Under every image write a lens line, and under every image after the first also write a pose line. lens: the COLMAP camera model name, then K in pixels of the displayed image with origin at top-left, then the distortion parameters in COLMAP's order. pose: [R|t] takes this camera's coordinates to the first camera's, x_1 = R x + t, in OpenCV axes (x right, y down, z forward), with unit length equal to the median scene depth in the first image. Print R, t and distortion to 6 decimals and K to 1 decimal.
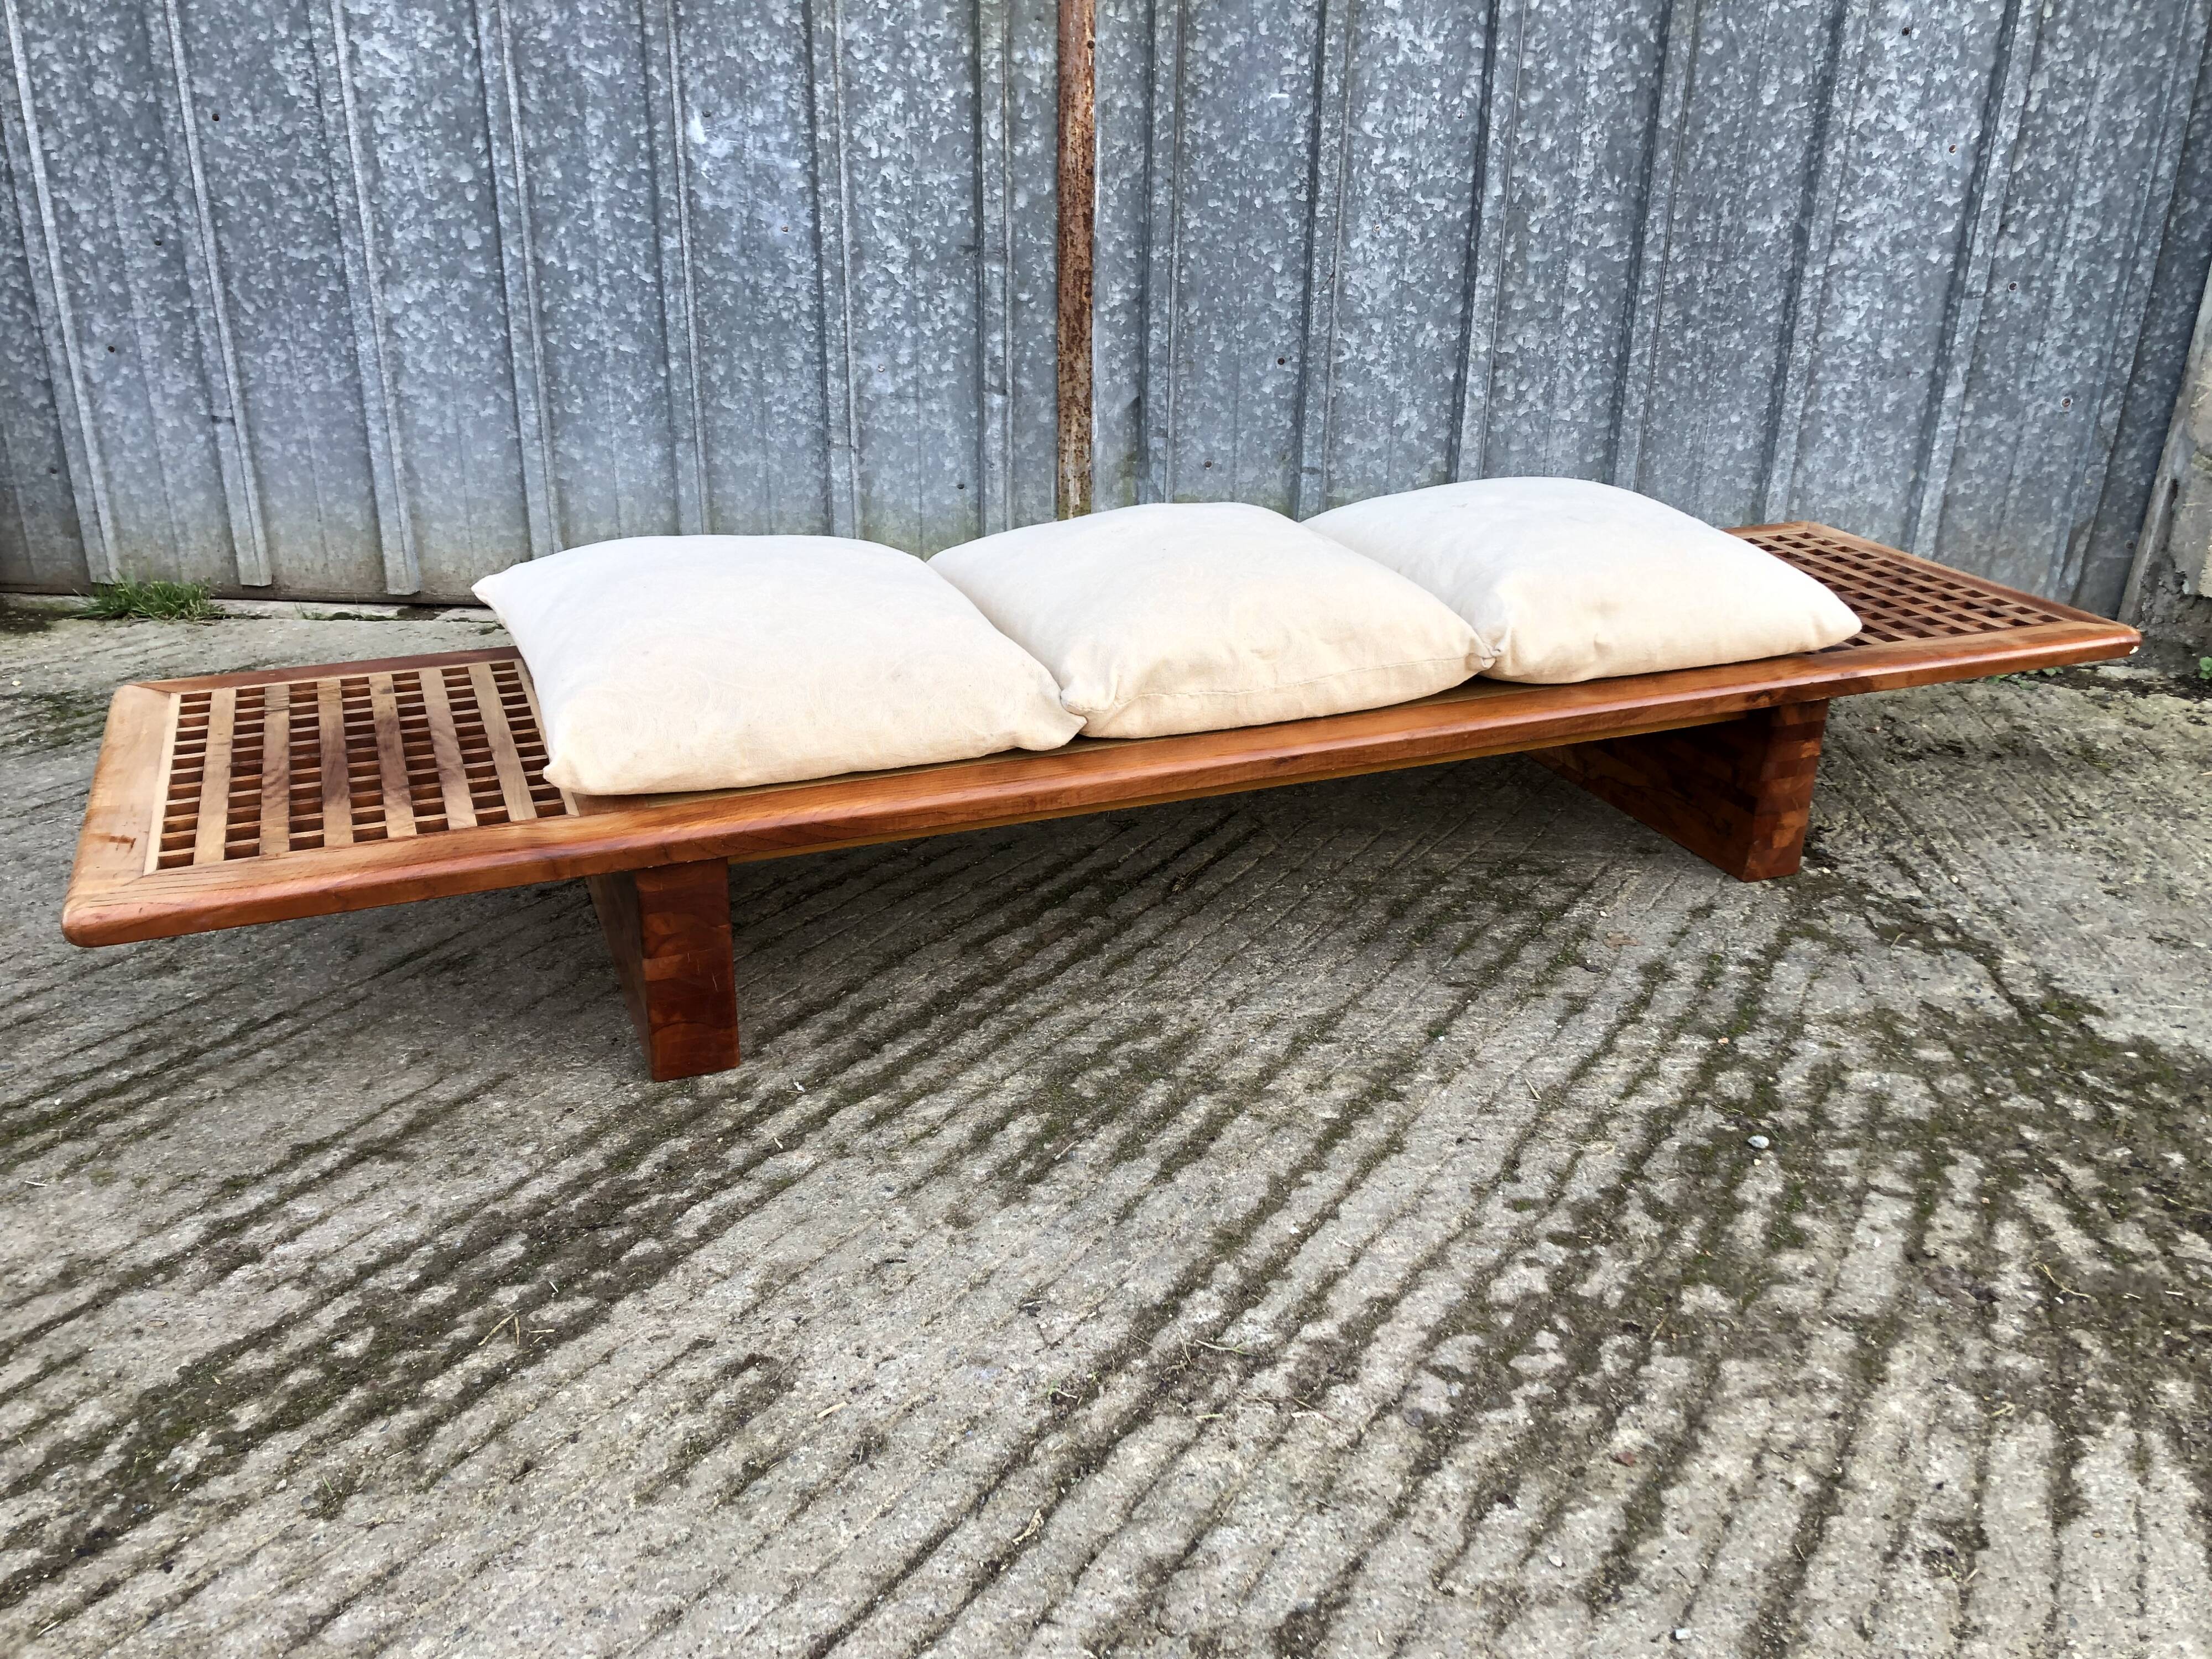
lens RADIAL K [[1814.8, 0, 1103.1], [0, 1814.8, 802.9], [0, 0, 1]] dist [-0.014332, 0.063711]
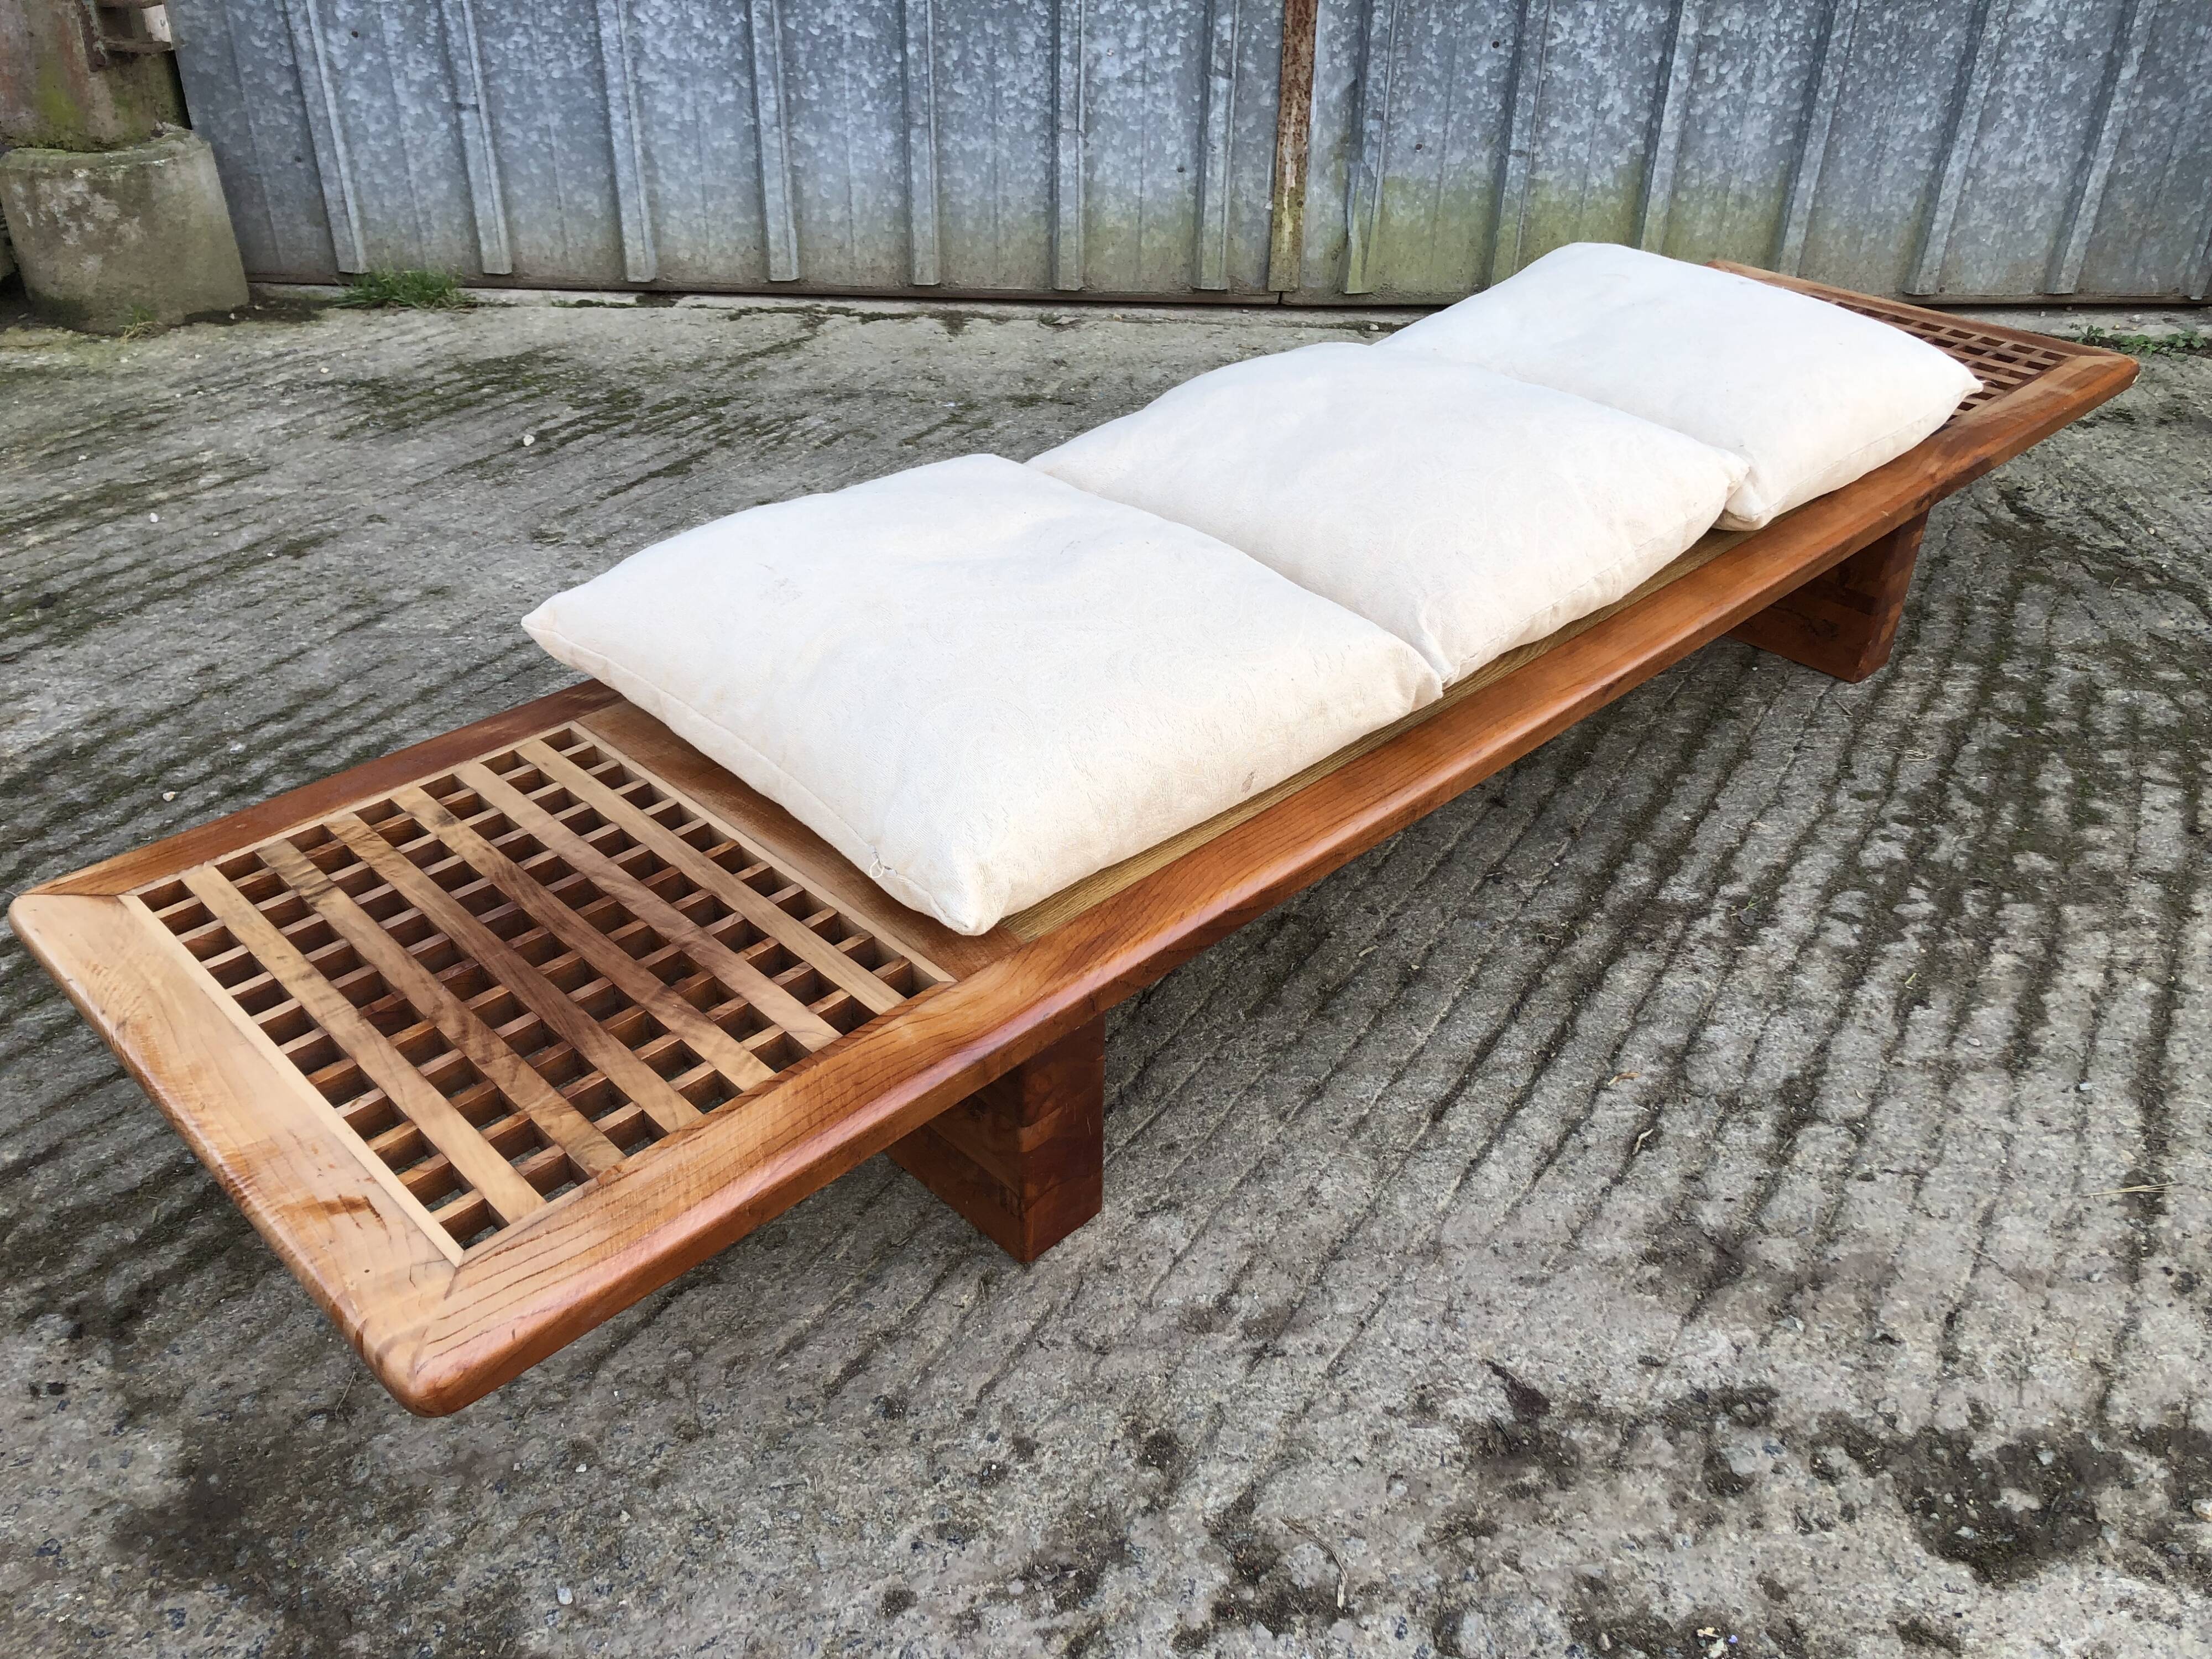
lens RADIAL K [[1817.6, 0, 1100.9], [0, 1817.6, 801.5], [0, 0, 1]] dist [-0.016702, 0.064672]
pose [[0.999386, -0.015115, 0.031603, -0.175540], [0.009714, 0.986322, 0.164543, 0.011947], [-0.033658, -0.164135, 0.985864, -0.098142]]
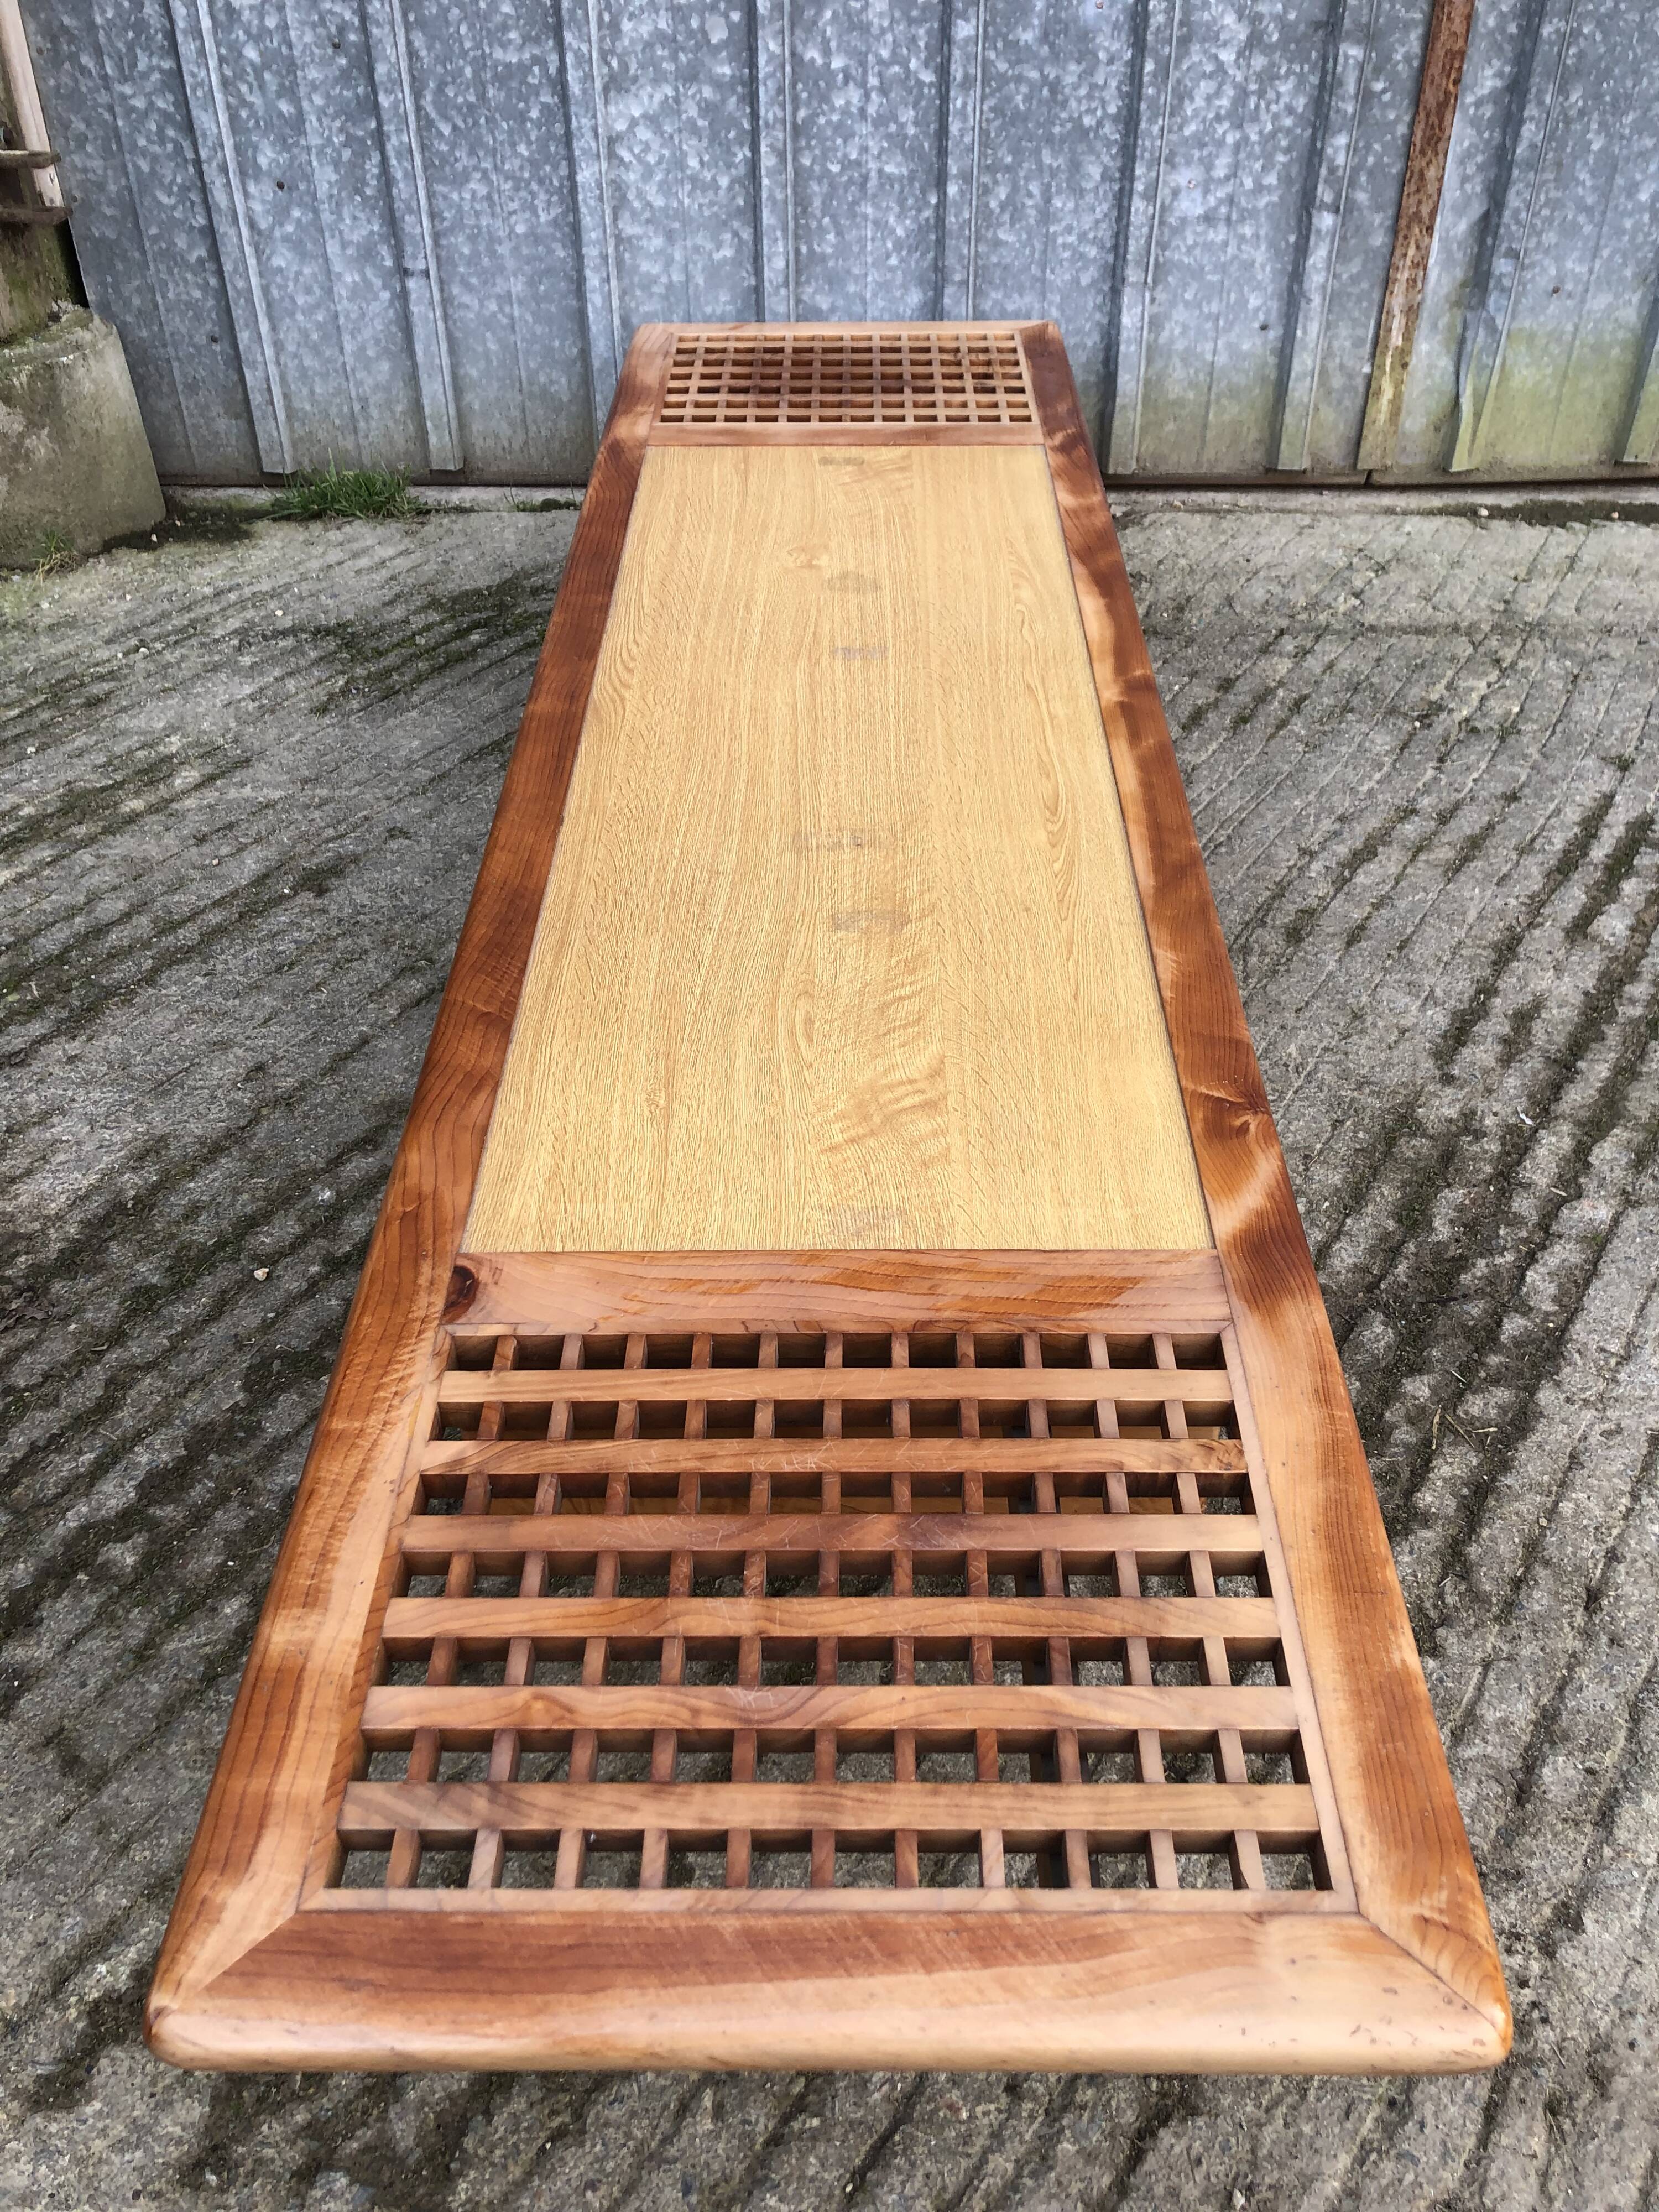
lens RADIAL K [[1822.8, 0, 832.7], [0, 1822.8, 1091.2], [0, 0, 1]] dist [-0.016190, 0.065390]
pose [[0.999407, -0.033096, 0.009457, -0.328981], [0.029094, 0.959046, 0.281753, -0.081912], [-0.018394, -0.281311, 0.959440, 0.064369]]
